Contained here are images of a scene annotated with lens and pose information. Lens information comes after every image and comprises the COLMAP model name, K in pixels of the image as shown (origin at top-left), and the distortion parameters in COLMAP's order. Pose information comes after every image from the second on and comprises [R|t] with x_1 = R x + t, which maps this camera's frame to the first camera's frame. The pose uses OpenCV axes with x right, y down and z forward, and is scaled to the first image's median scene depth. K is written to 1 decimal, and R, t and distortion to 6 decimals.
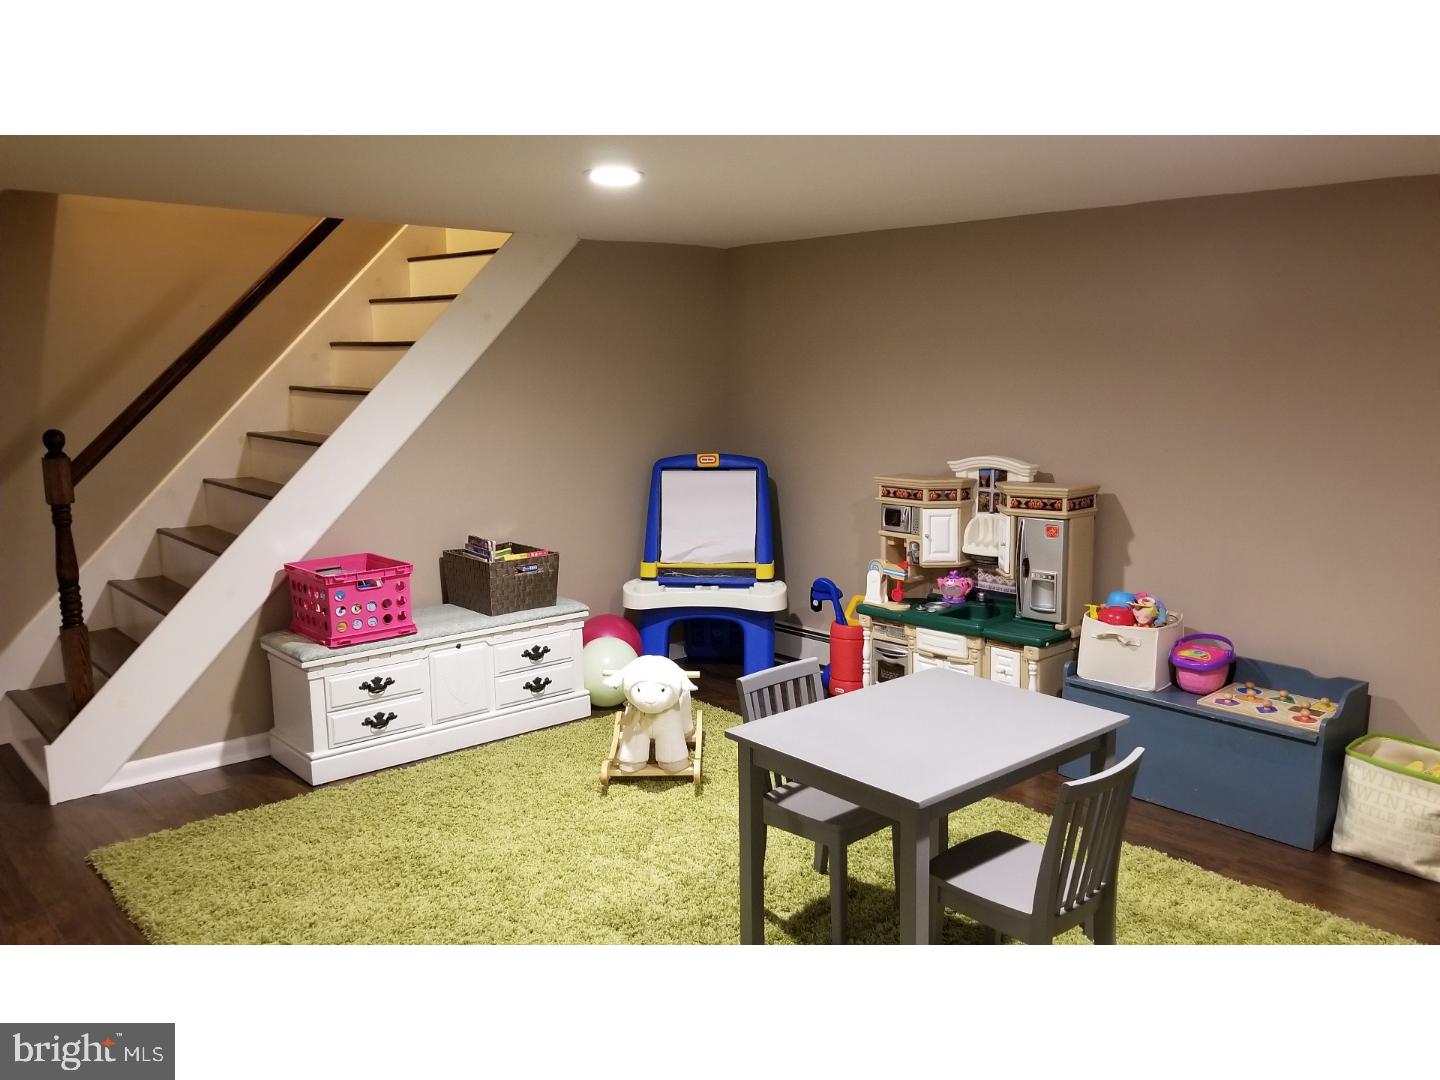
lens RADIAL K [[1117.4, 0, 712.4], [0, 1117.4, 538.3], [0, 0, 1]] dist [0.111060, -0.207218]
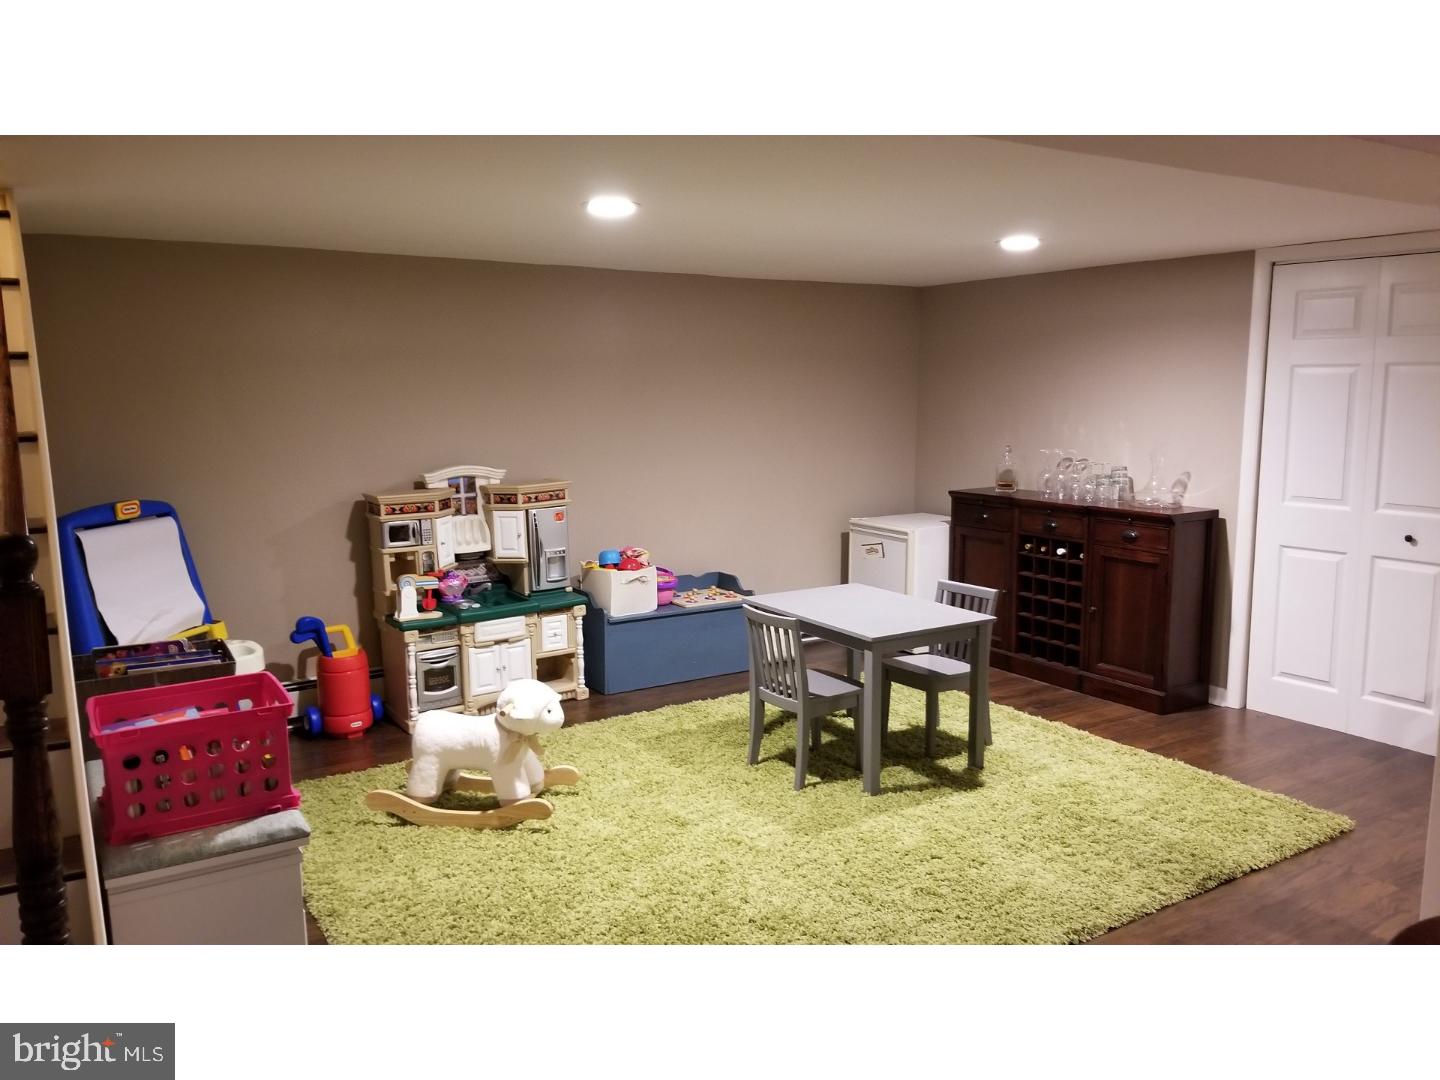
lens RADIAL K [[1117.4, 0, 712.4], [0, 1117.4, 538.3], [0, 0, 1]] dist [0.111060, -0.207218]
pose [[0.156383, -0.135303, 0.978385, -0.831133], [0.160488, 0.980889, 0.109997, -0.084592], [-0.974571, 0.139818, 0.175108, 0.558249]]
